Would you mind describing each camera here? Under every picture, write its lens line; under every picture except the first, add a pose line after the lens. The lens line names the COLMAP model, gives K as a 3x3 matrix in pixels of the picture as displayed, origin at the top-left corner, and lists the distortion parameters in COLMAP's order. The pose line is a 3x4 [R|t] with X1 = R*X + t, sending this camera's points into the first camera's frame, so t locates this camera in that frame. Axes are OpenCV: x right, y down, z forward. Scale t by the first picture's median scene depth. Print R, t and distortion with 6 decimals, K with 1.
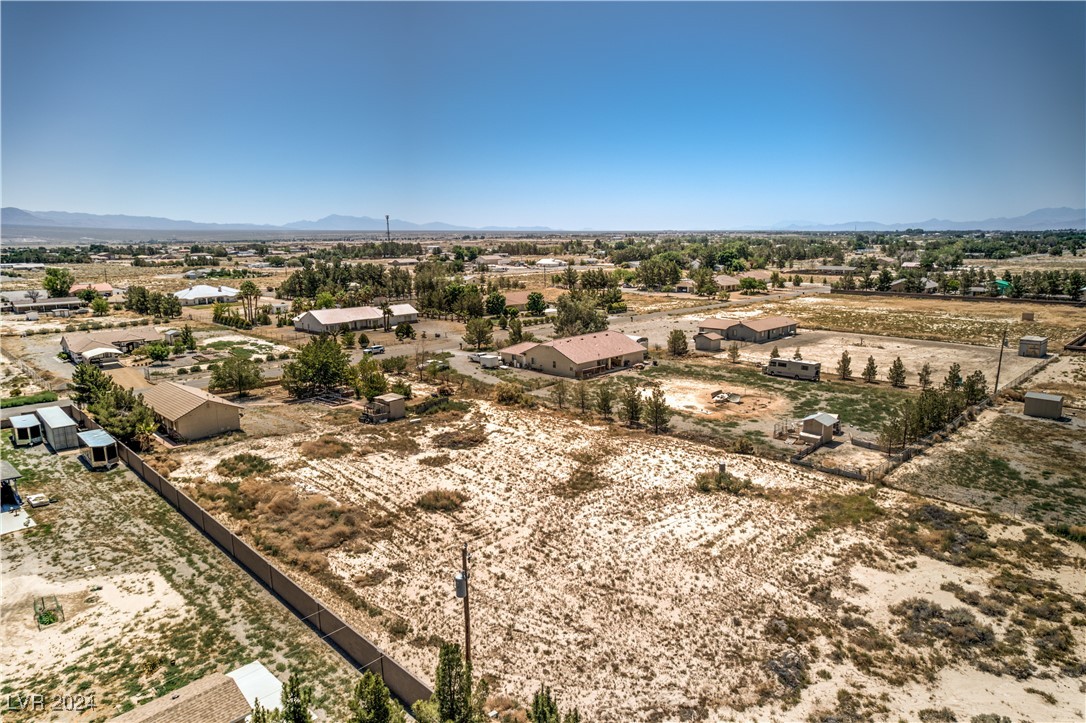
lens RADIAL K [[694.1, 0, 543.0], [0, 694.1, 361.5], [0, 0, 1]] dist [-0.076649, 0.068142]
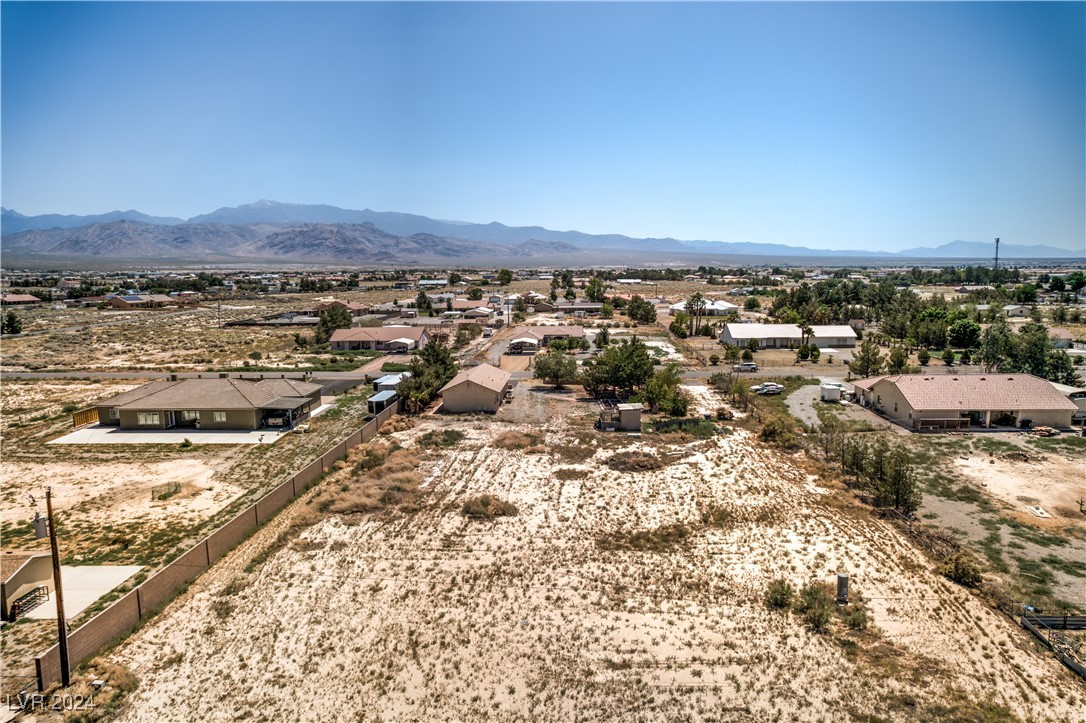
lens RADIAL K [[694.1, 0, 543.0], [0, 694.1, 361.5], [0, 0, 1]] dist [-0.076649, 0.068142]
pose [[0.674653, 0.105988, -0.730486, 0.477220], [-0.133467, 0.990841, 0.020497, -0.014411], [0.725968, 0.083667, 0.682620, 0.368666]]
